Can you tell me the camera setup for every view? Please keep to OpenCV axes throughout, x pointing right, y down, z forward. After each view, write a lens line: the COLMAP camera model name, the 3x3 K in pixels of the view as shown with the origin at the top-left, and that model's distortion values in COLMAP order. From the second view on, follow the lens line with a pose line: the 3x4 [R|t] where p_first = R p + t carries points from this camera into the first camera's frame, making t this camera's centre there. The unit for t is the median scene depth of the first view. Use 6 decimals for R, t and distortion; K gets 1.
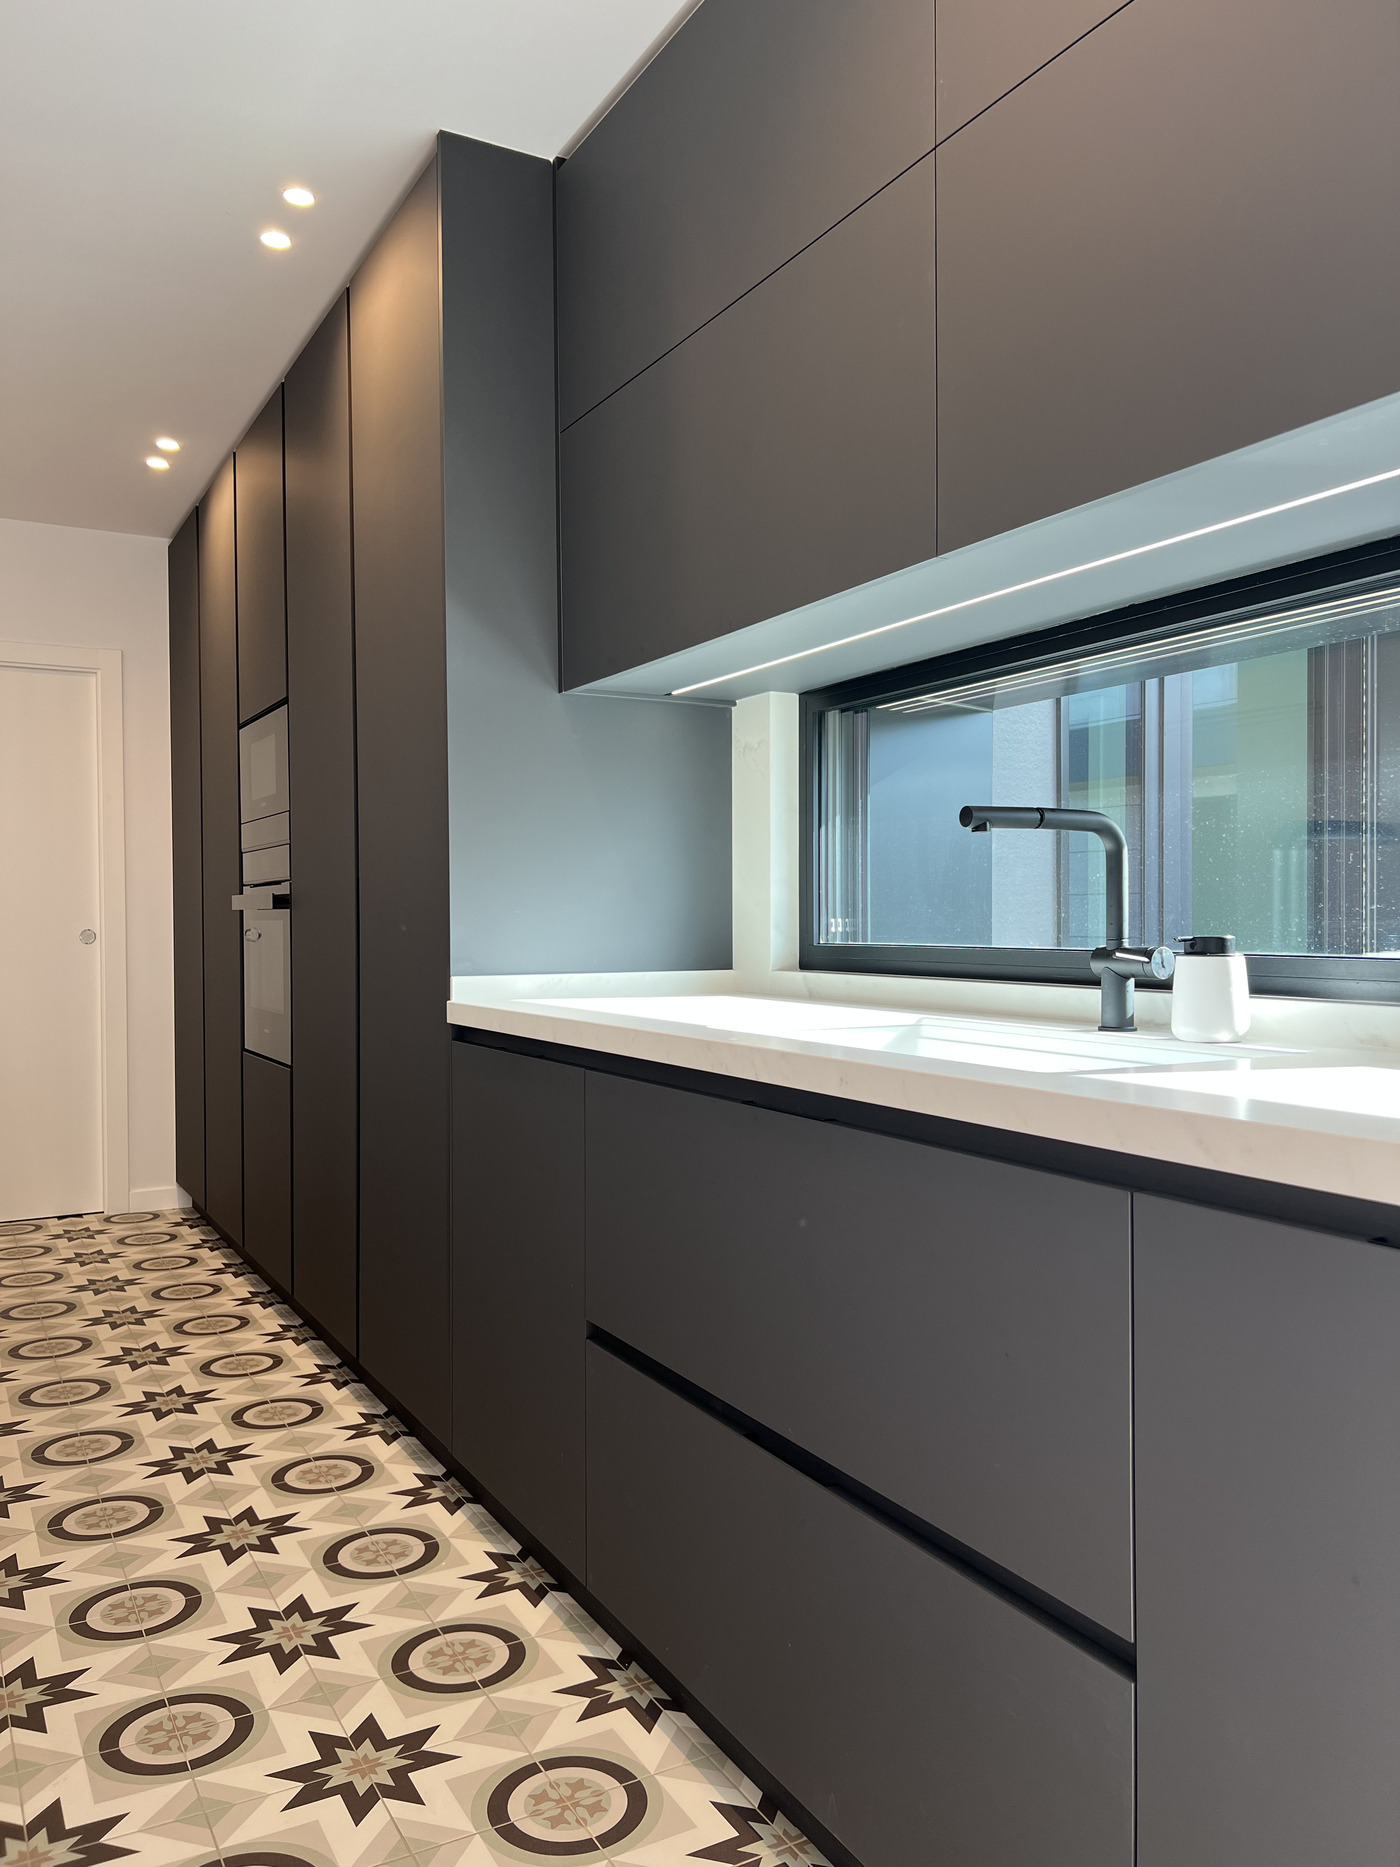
lens RADIAL K [[1400.0, 0, 700.0], [0, 1400.0, 933.5], [0, 0, 1]] dist [0.070085, -0.073241]
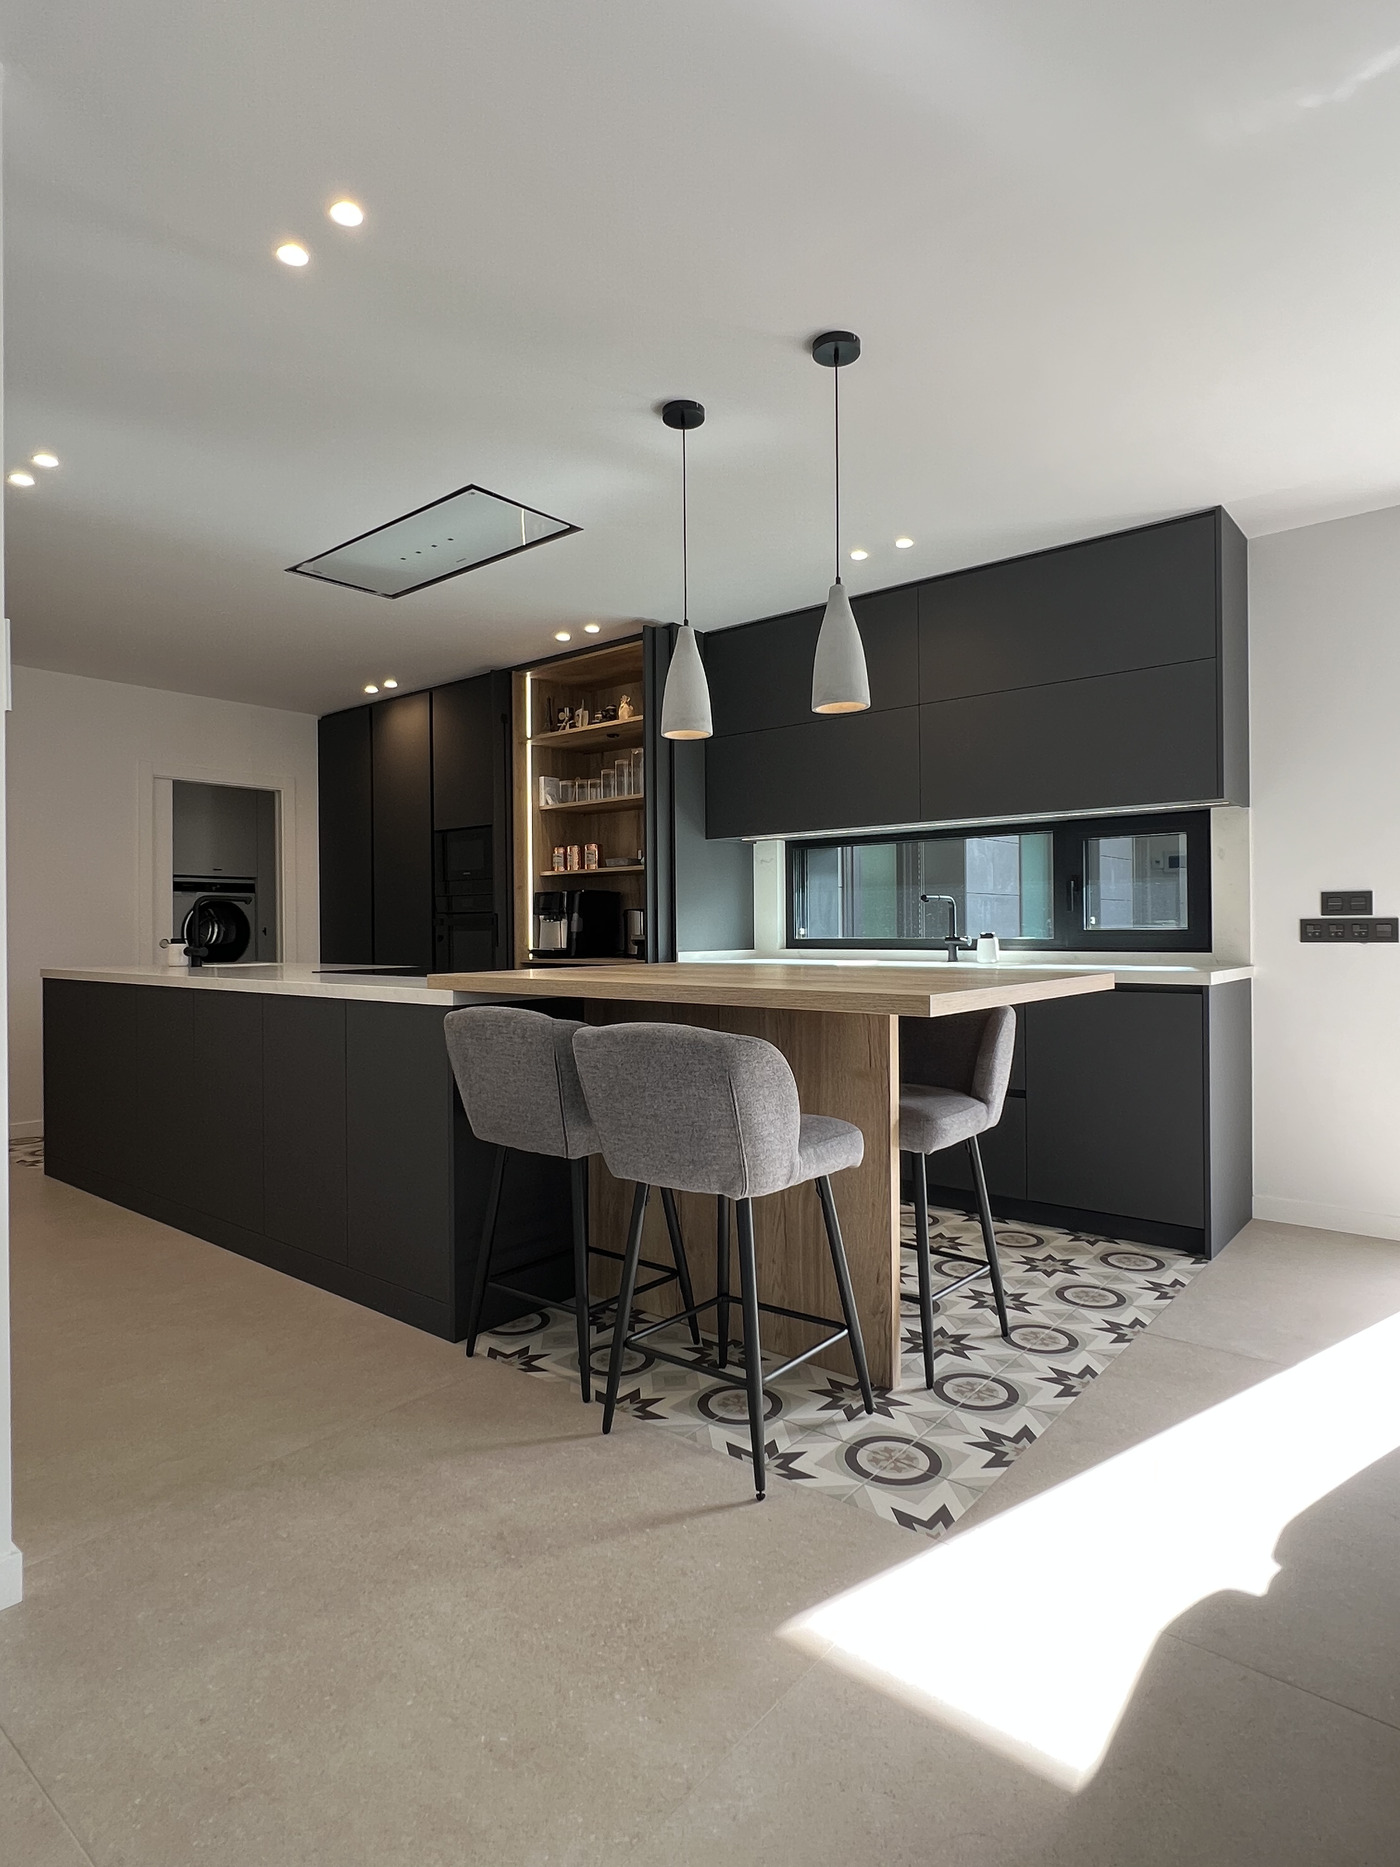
lens RADIAL K [[1026.5, 0, 700.0], [0, 1026.5, 933.5], [0, 0, 1]] dist [0.000446, -0.000501]
pose [[0.932900, -0.009765, 0.360004, -0.752598], [0.012444, 0.999909, -0.005124, 0.004512], [-0.359922, 0.009260, 0.932937, -0.686221]]
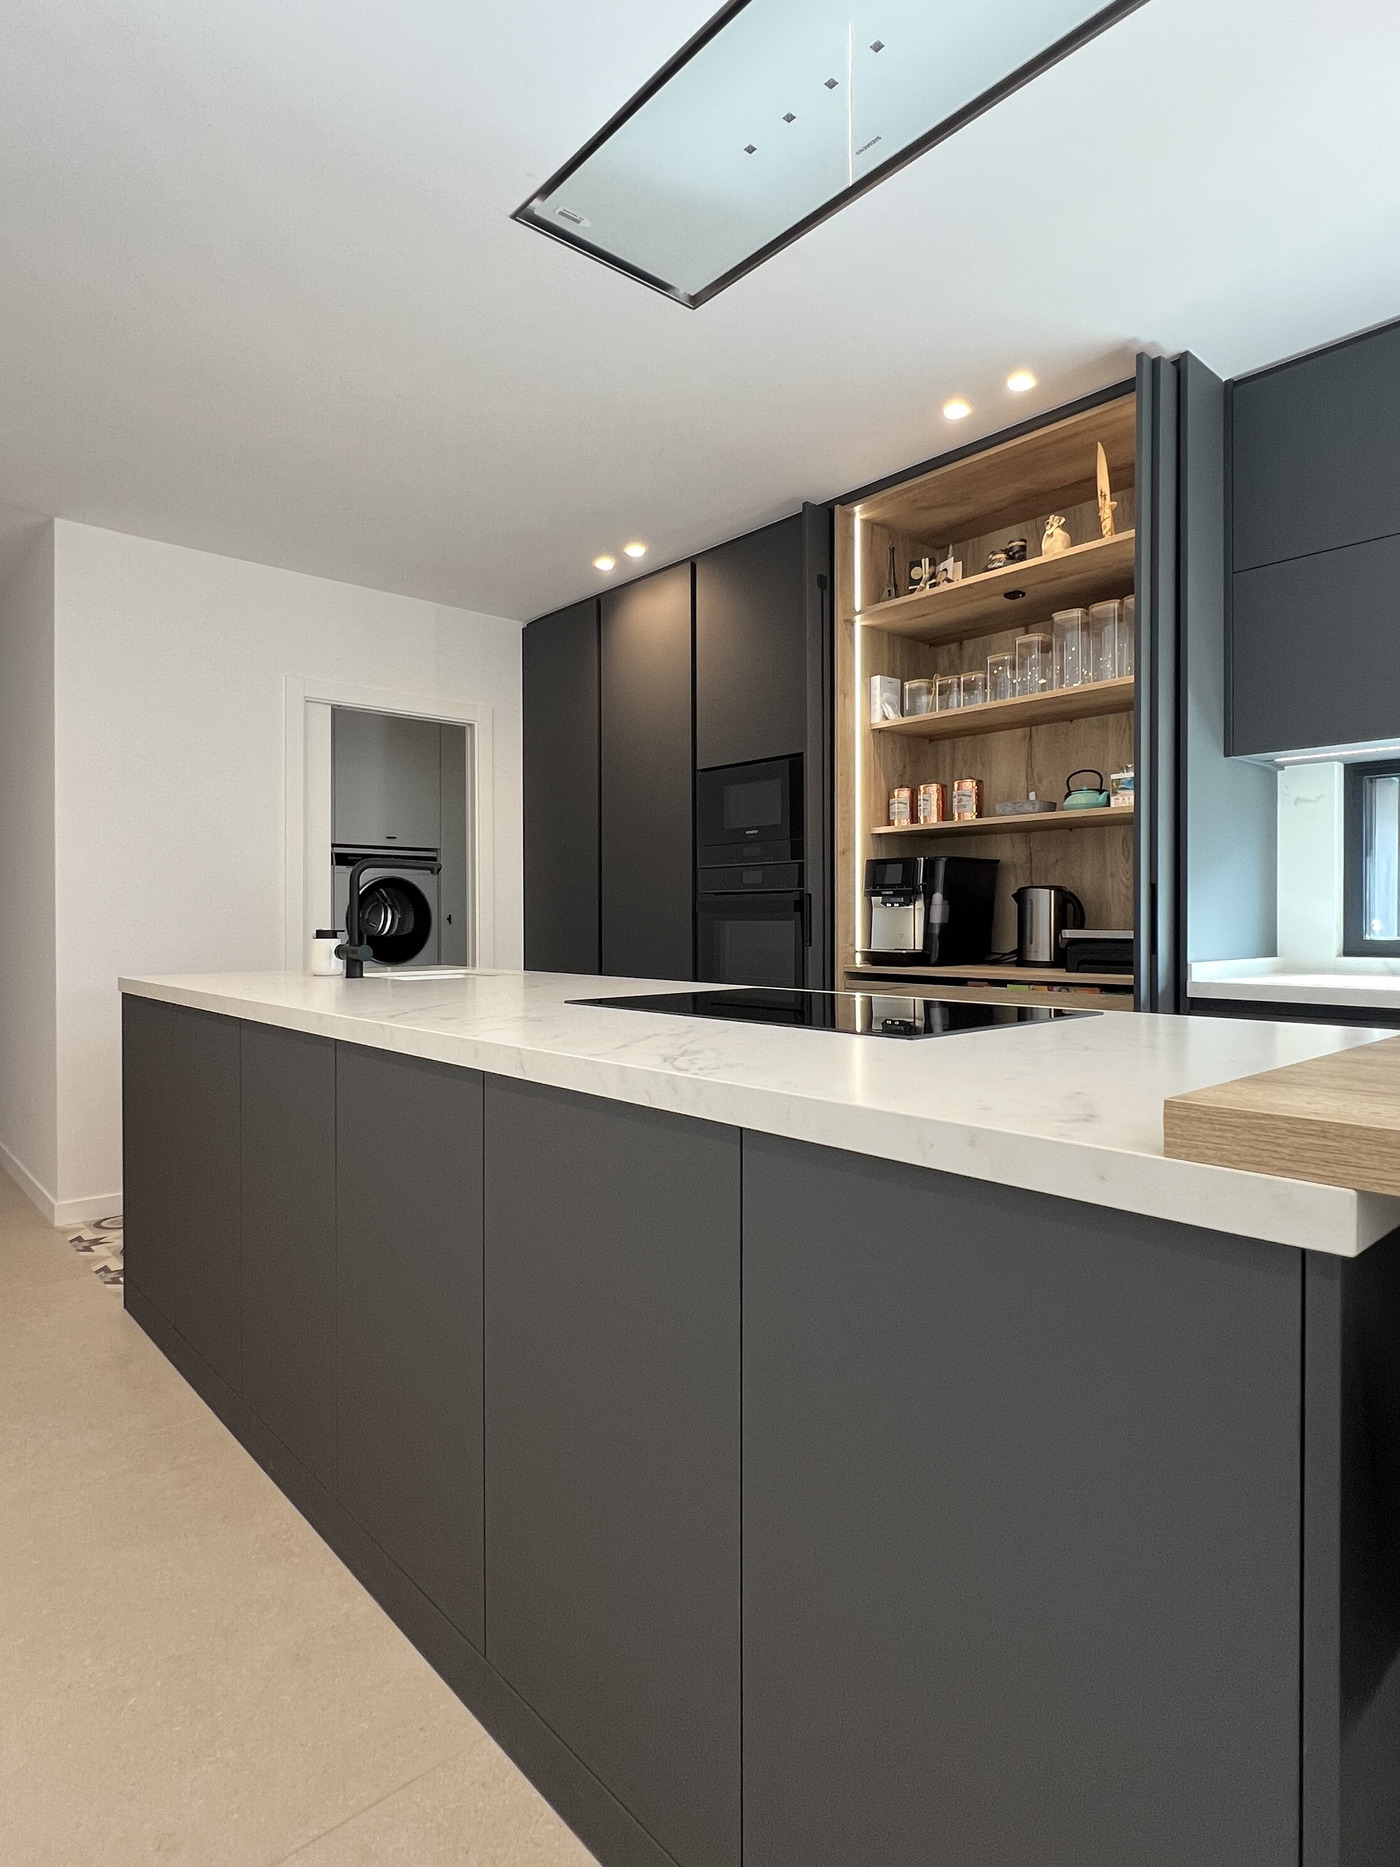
lens RADIAL K [[1026.5, 0, 700.0], [0, 1026.5, 933.5], [0, 0, 1]] dist [0.000446, -0.000501]
pose [[0.976099, -0.005378, 0.217259, -0.804902], [0.004920, 0.999984, 0.002650, -0.004033], [-0.217270, -0.001518, 0.976110, 0.125389]]
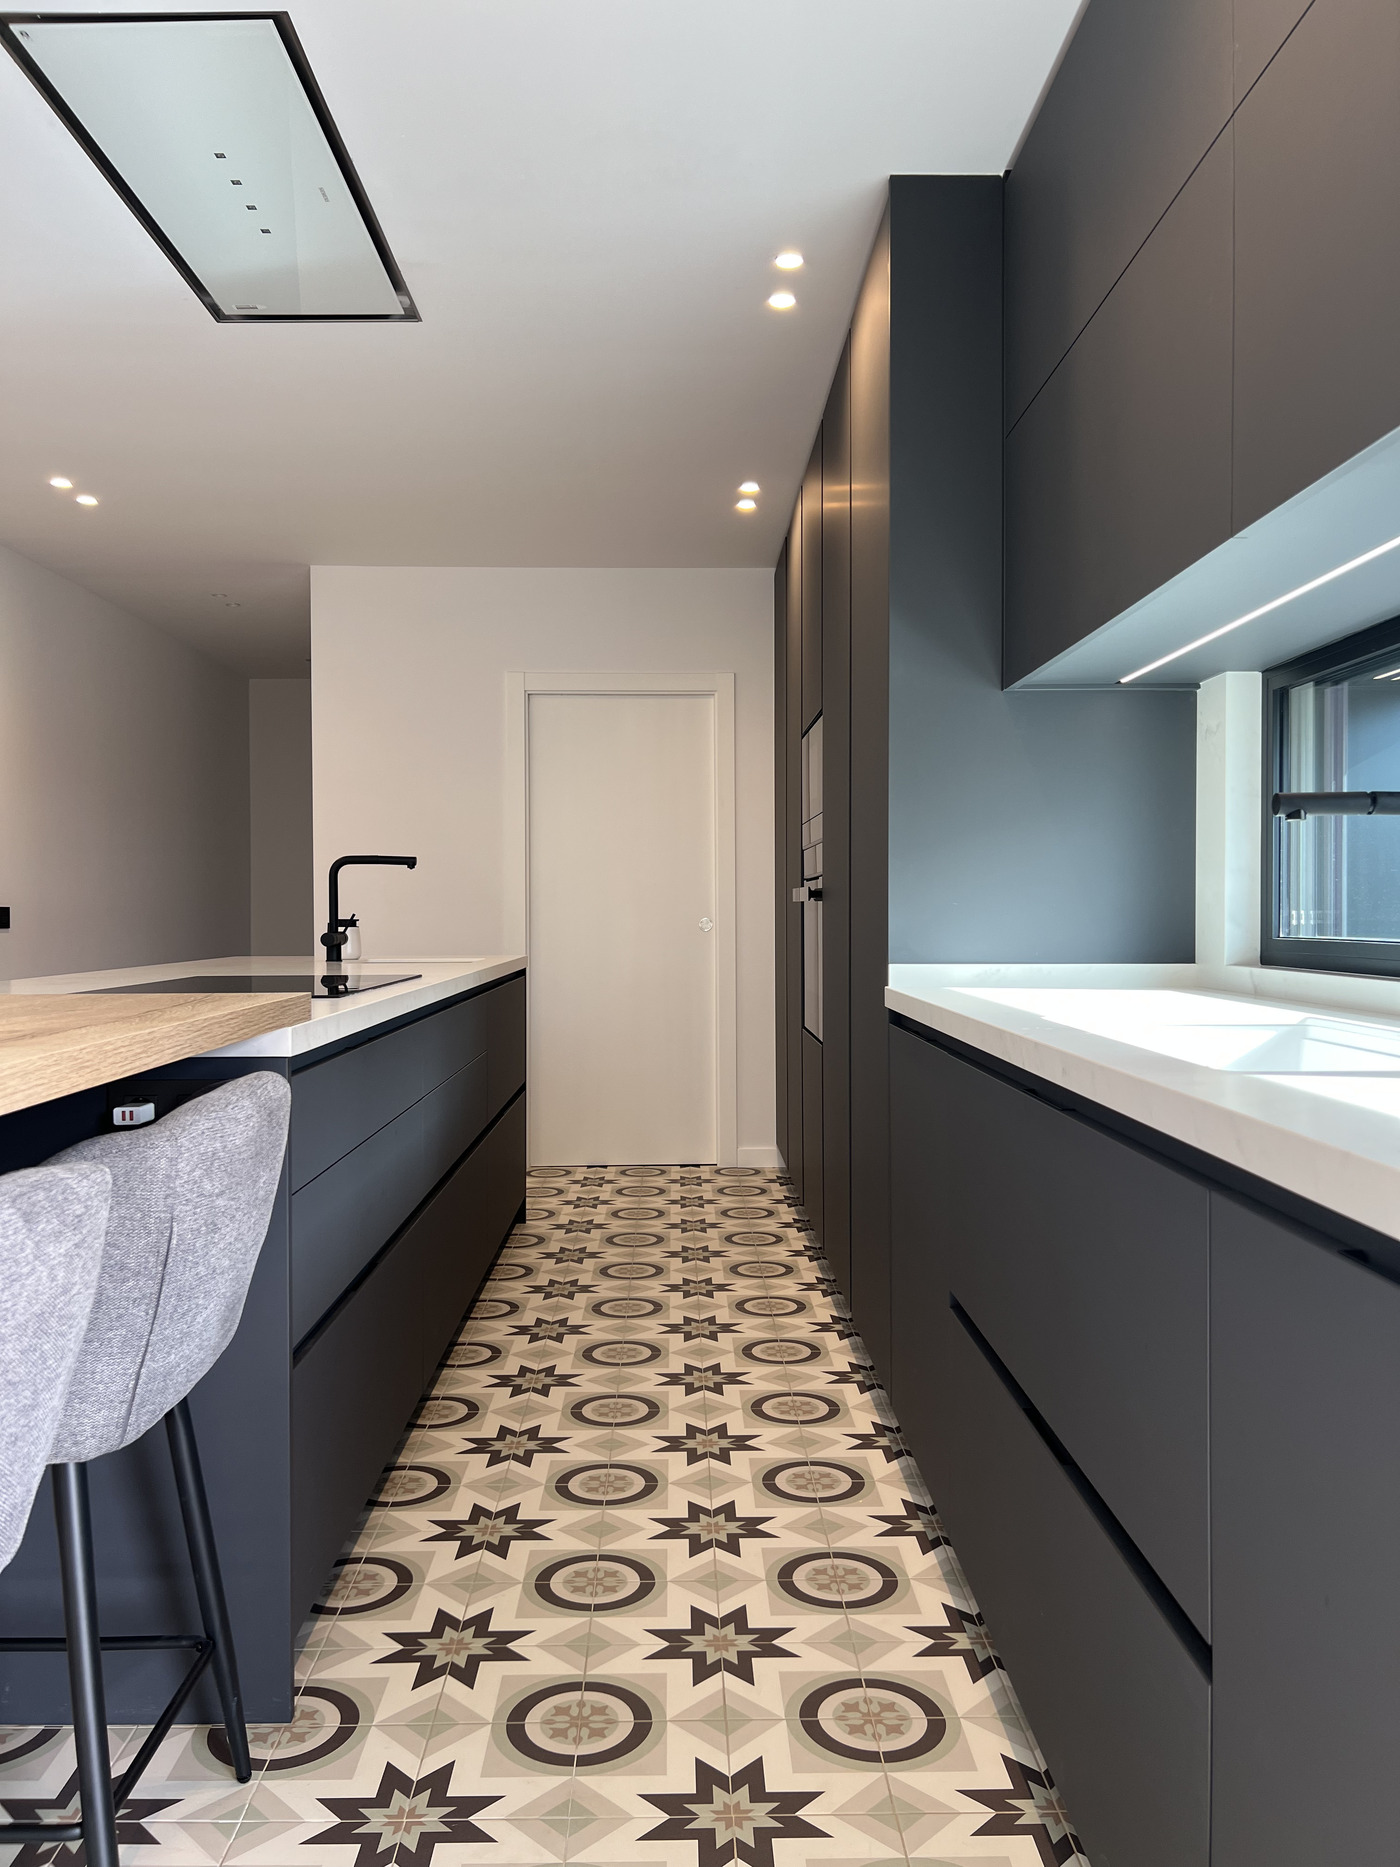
lens RADIAL K [[1402.8, 0, 700.0], [0, 1402.8, 933.5], [0, 0, 1]] dist [0.055904, -0.072622]
pose [[0.884353, 0.006693, -0.466771, 0.183661], [-0.001858, 0.999940, 0.010818, -0.004547], [0.466815, -0.008699, 0.884312, -0.016529]]
